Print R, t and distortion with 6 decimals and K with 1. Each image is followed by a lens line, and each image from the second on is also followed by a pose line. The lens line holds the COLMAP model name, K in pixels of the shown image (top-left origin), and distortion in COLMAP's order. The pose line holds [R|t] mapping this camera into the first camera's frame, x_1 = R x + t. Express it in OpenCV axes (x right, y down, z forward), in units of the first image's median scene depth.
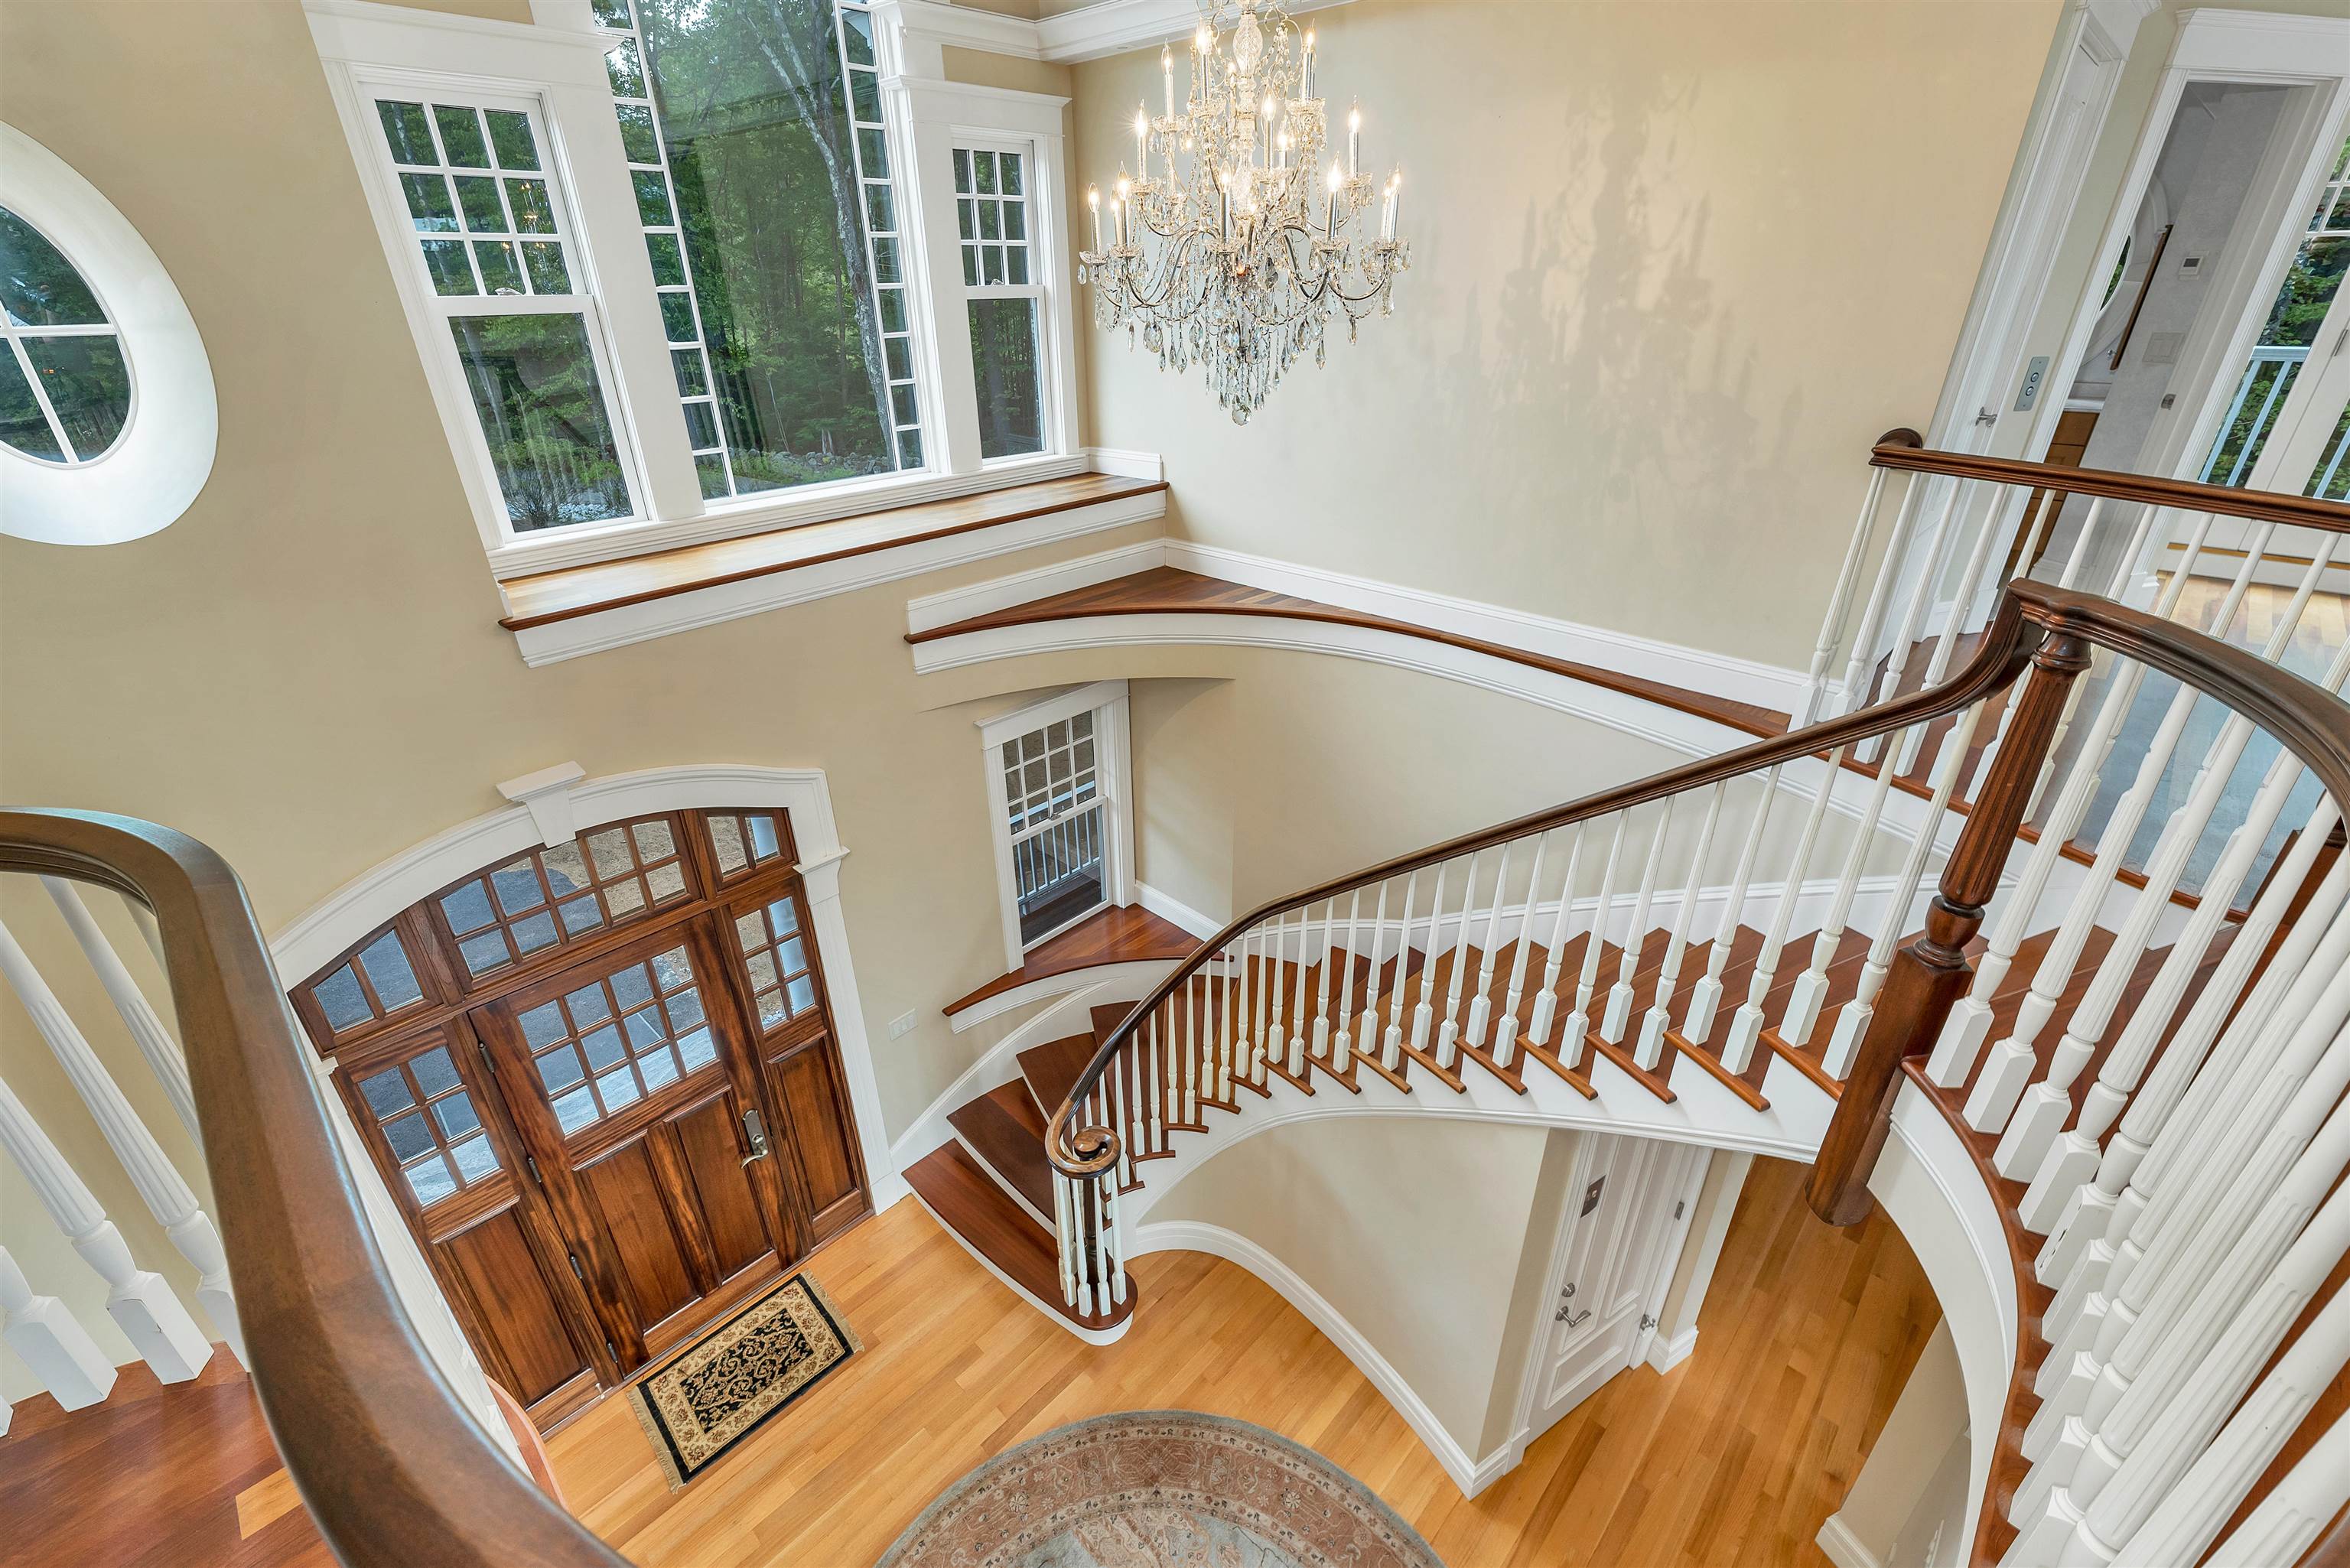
lens RADIAL K [[990.8, 0, 1180.7], [0, 990.8, 798.9], [0, 0, 1]] dist [-0.001261, 0.000847]
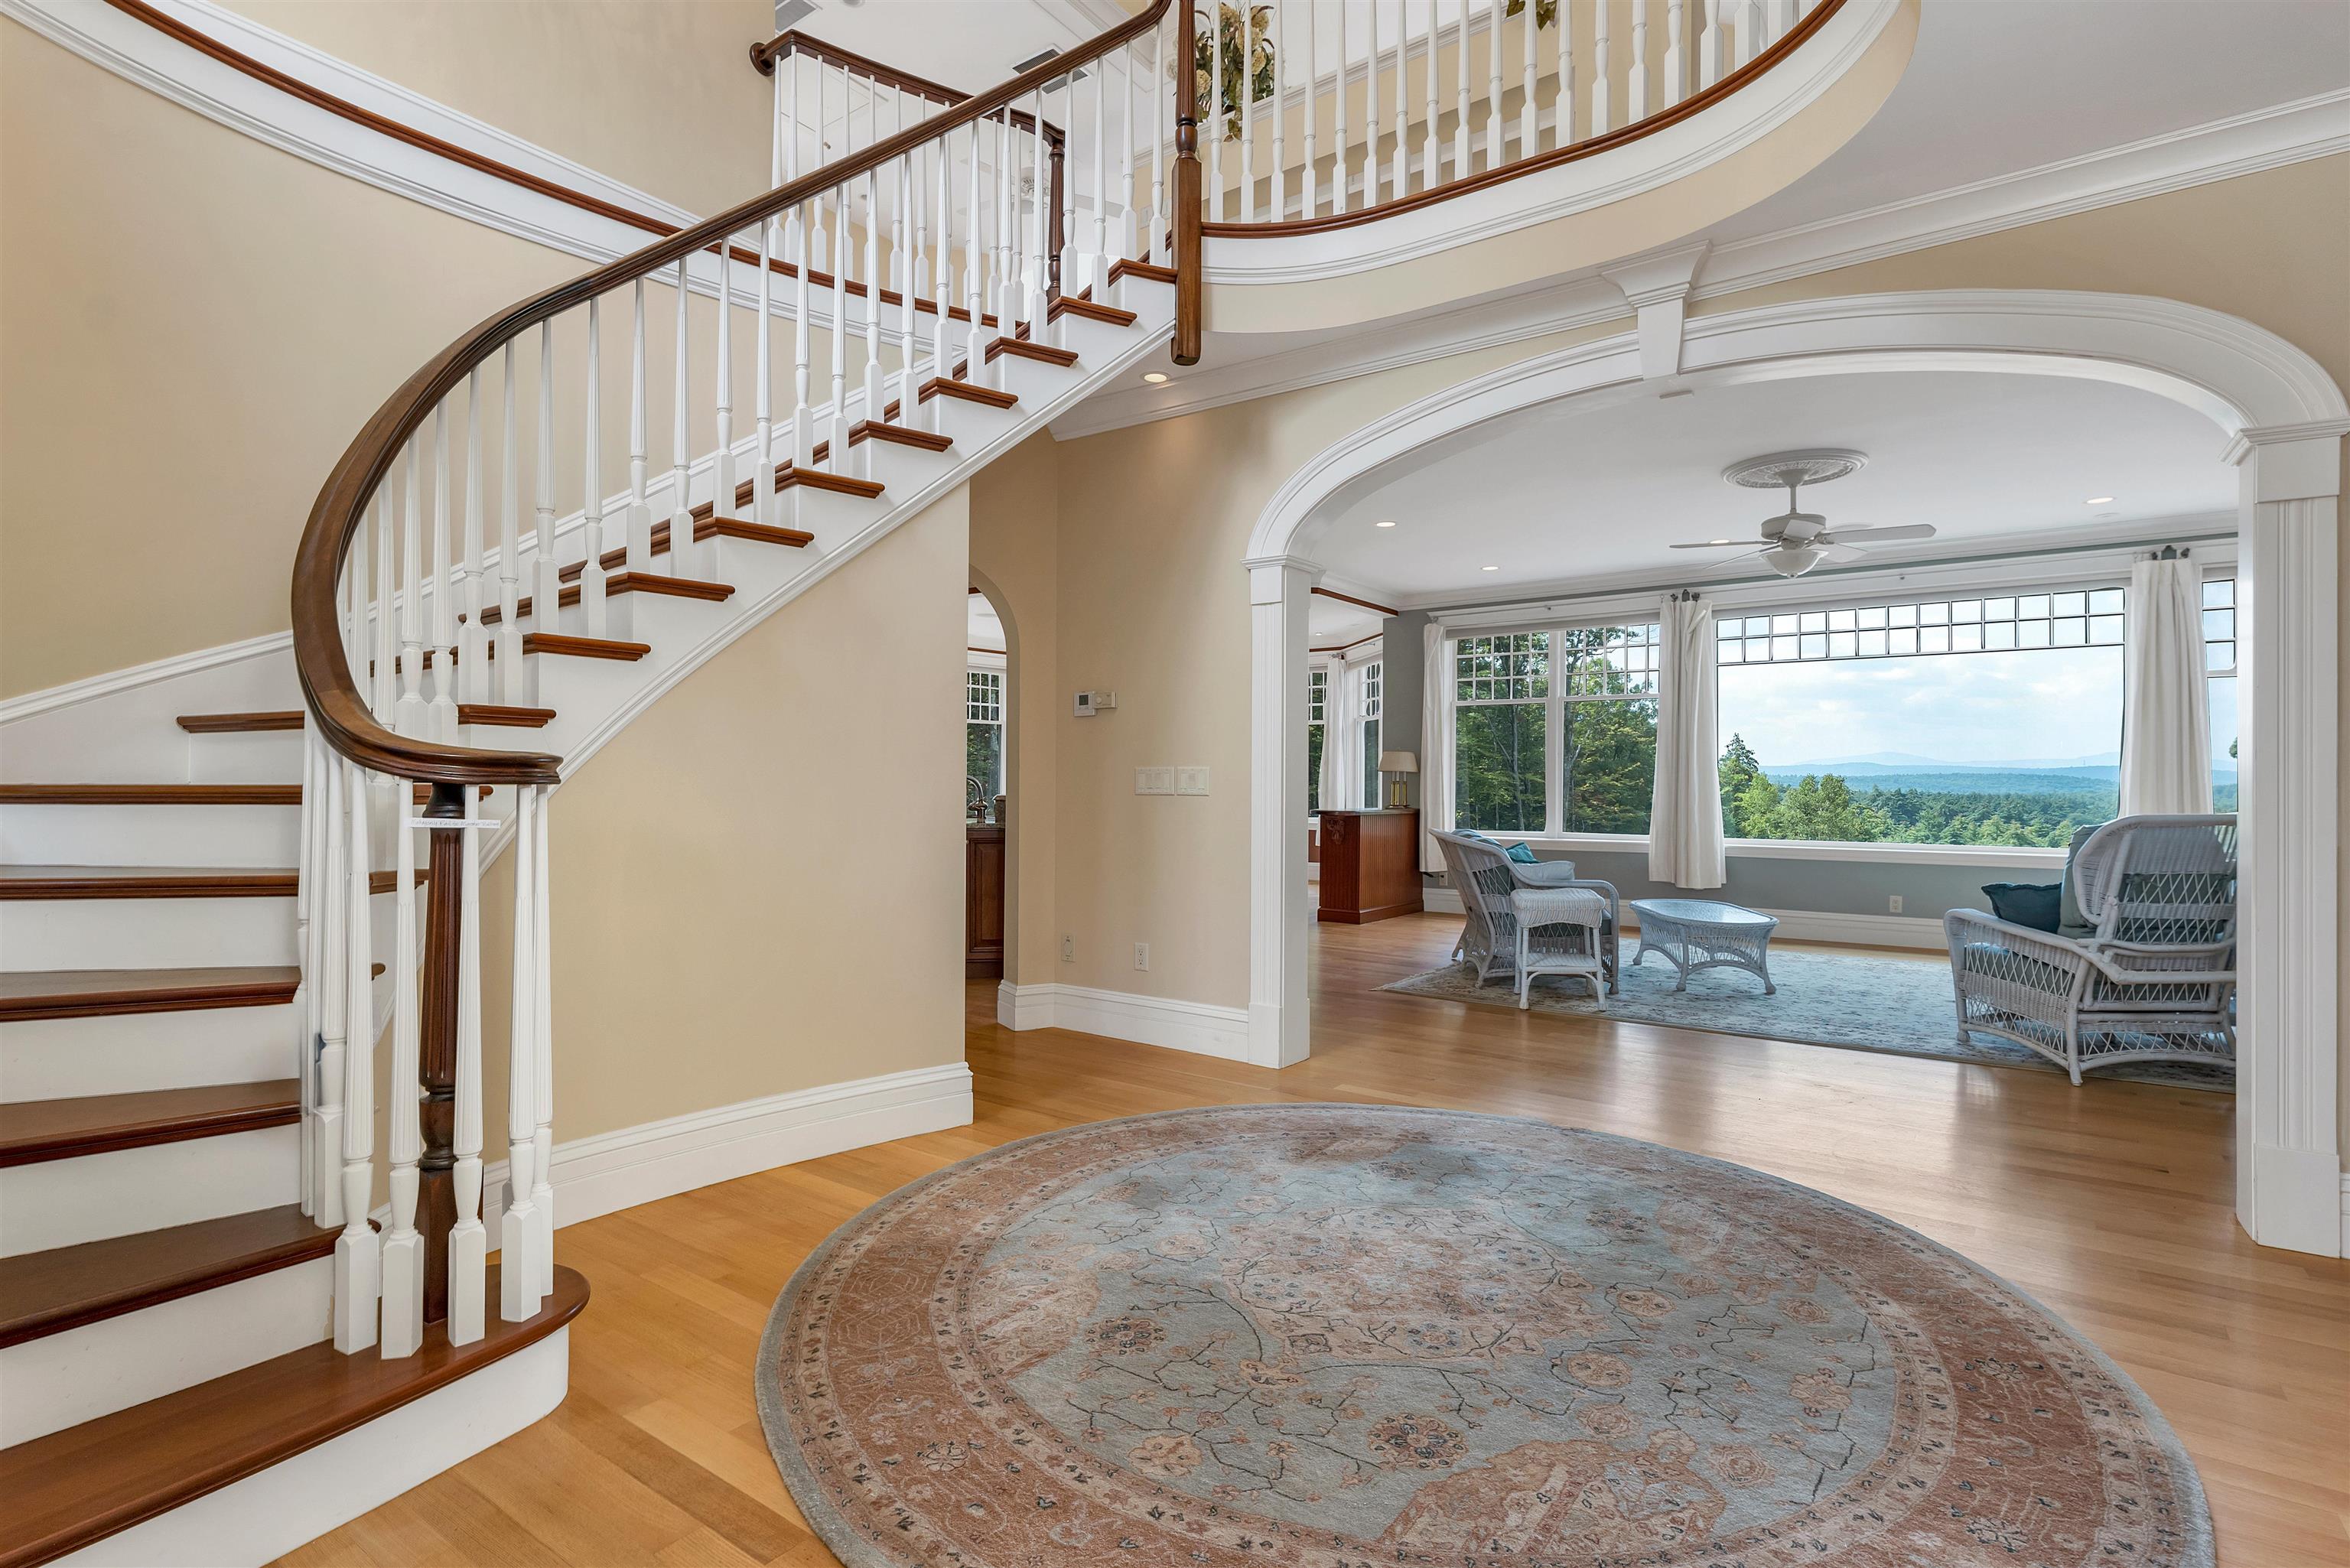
lens RADIAL K [[1159.3, 0, 1150.8], [0, 1159.3, 783.7], [0, 0, 1]] dist [-0.017970, 0.000128]
pose [[-0.141473, 0.019032, 0.989759, -0.576626], [0.447070, 0.893278, 0.046726, 0.447489], [-0.883240, 0.449102, -0.134883, 0.799169]]
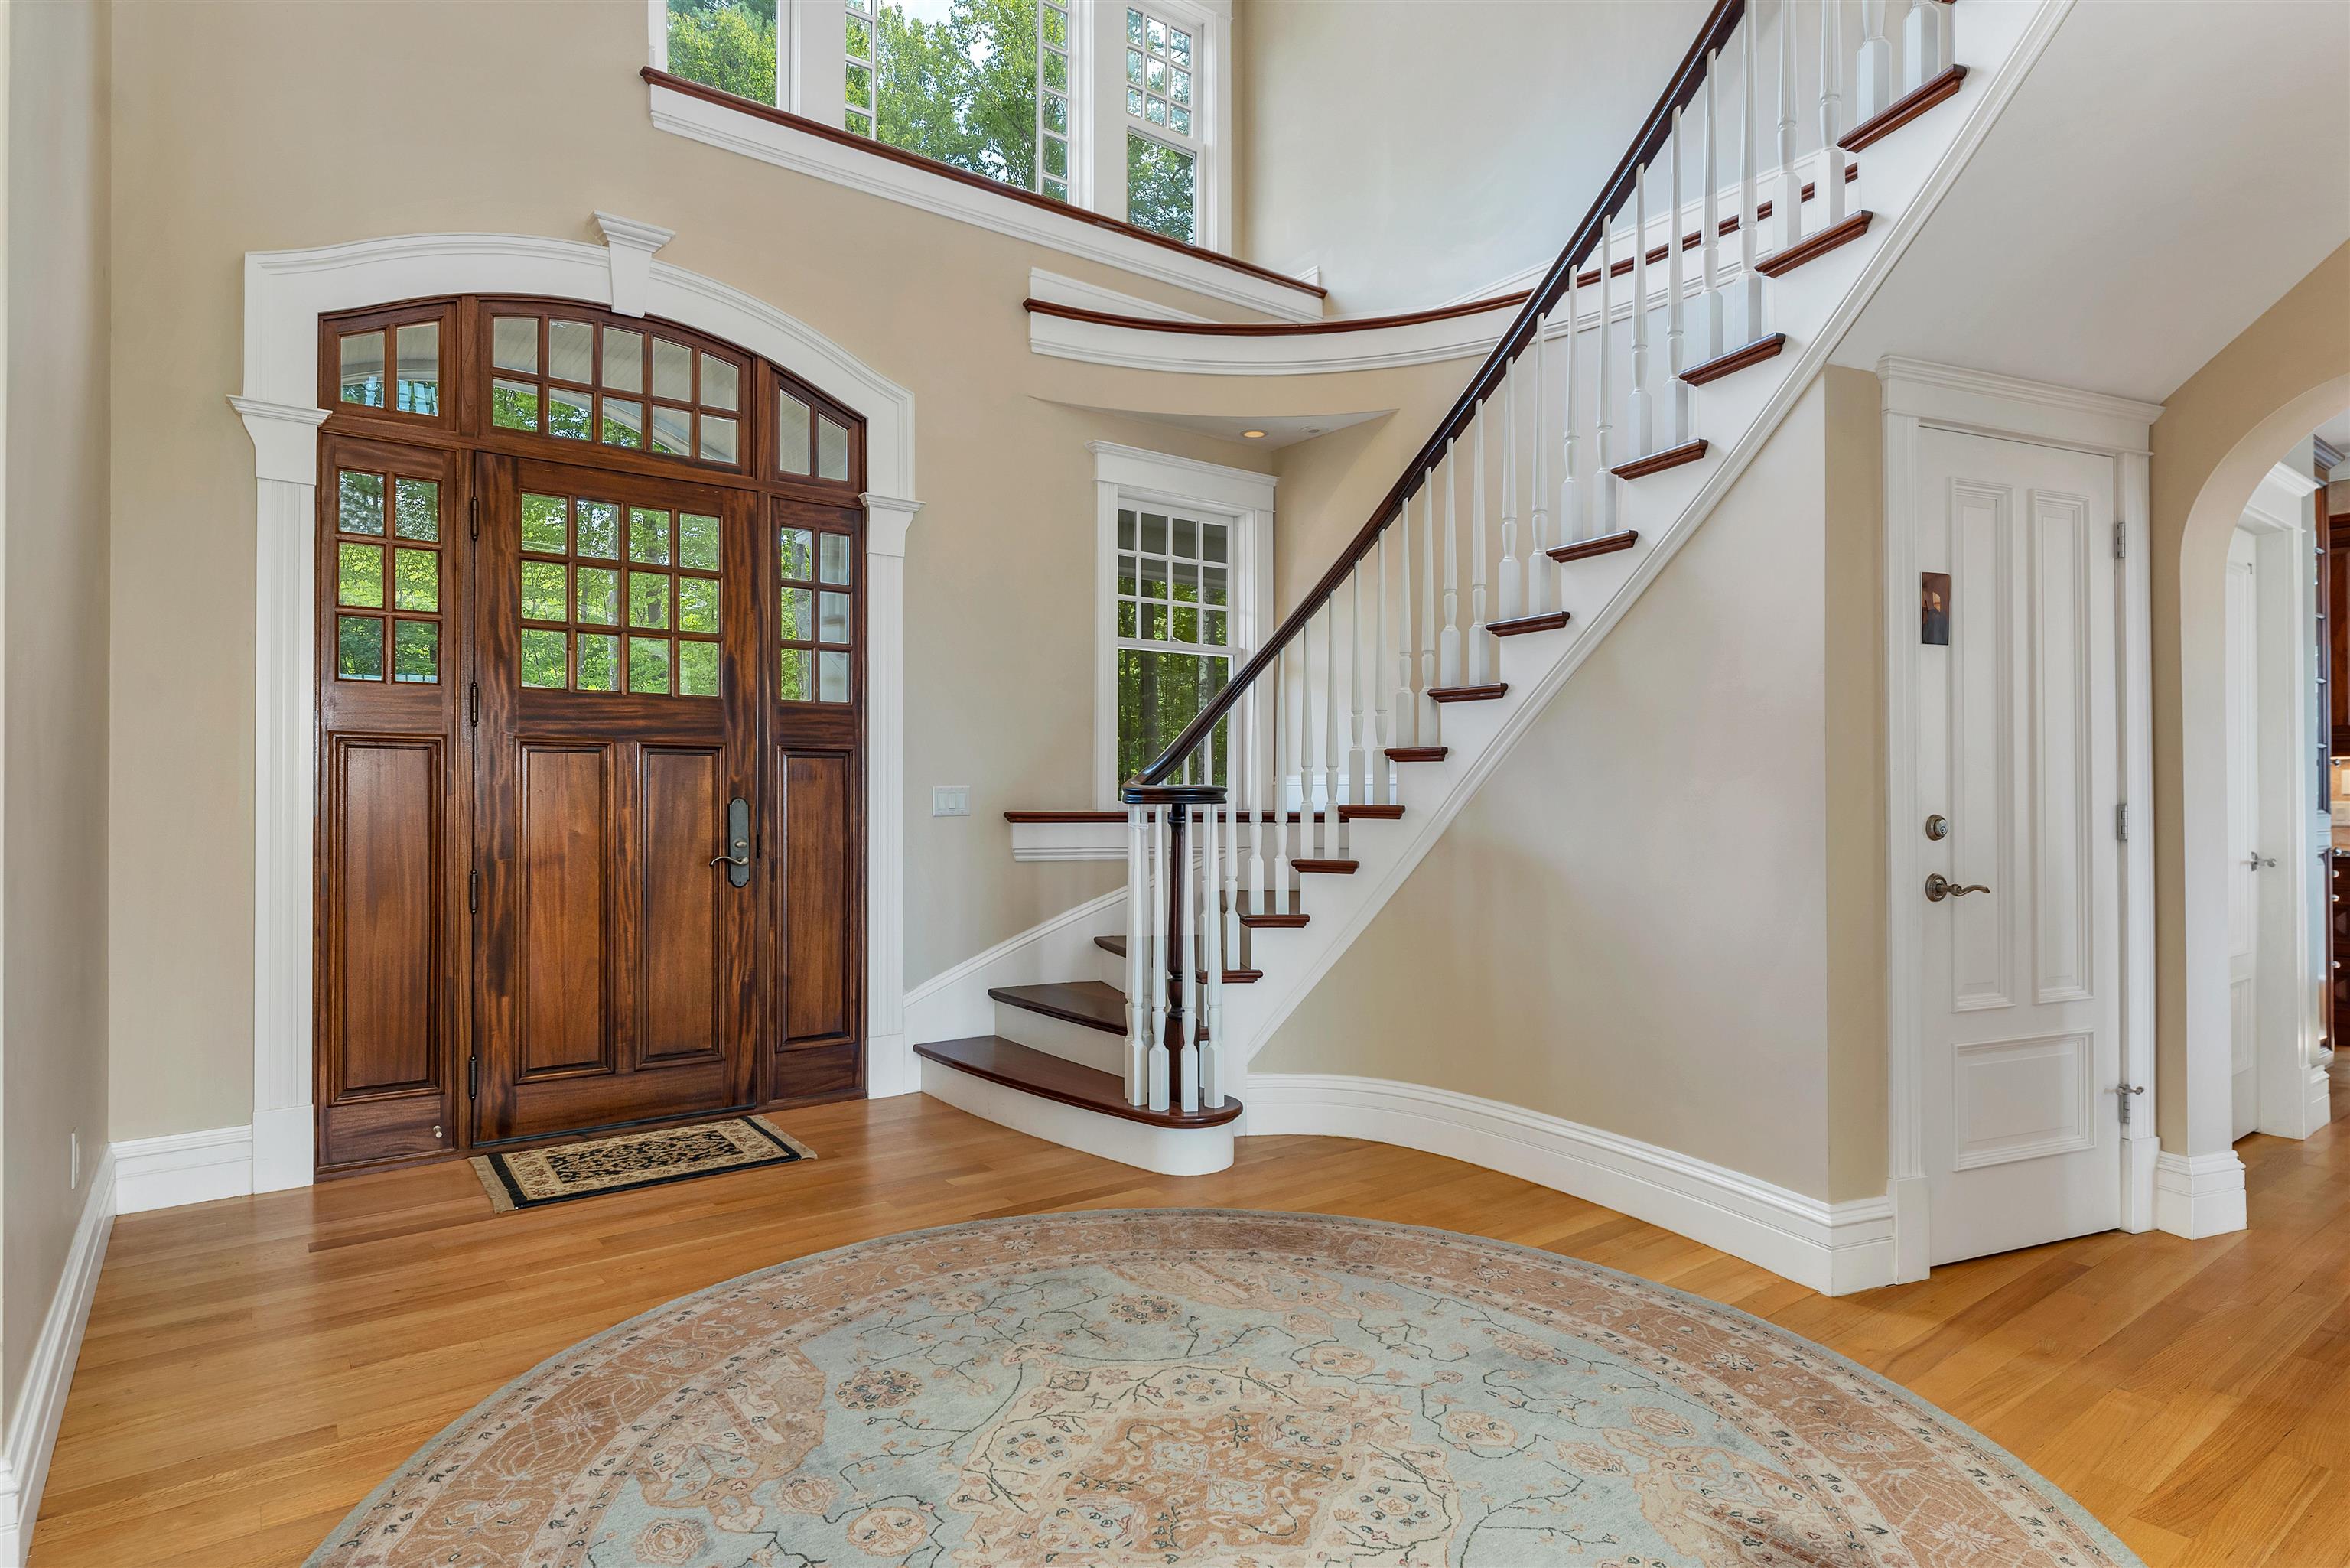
lens RADIAL K [[1270.8, 0, 1160.5], [0, 1270.8, 792.5], [0, 0, 1]] dist [0.007905, -0.000038]
pose [[0.987558, 0.015510, -0.156489, 0.031728], [-0.084730, 0.890801, -0.446423, 0.733861], [0.132476, 0.454128, 0.881032, 0.195831]]
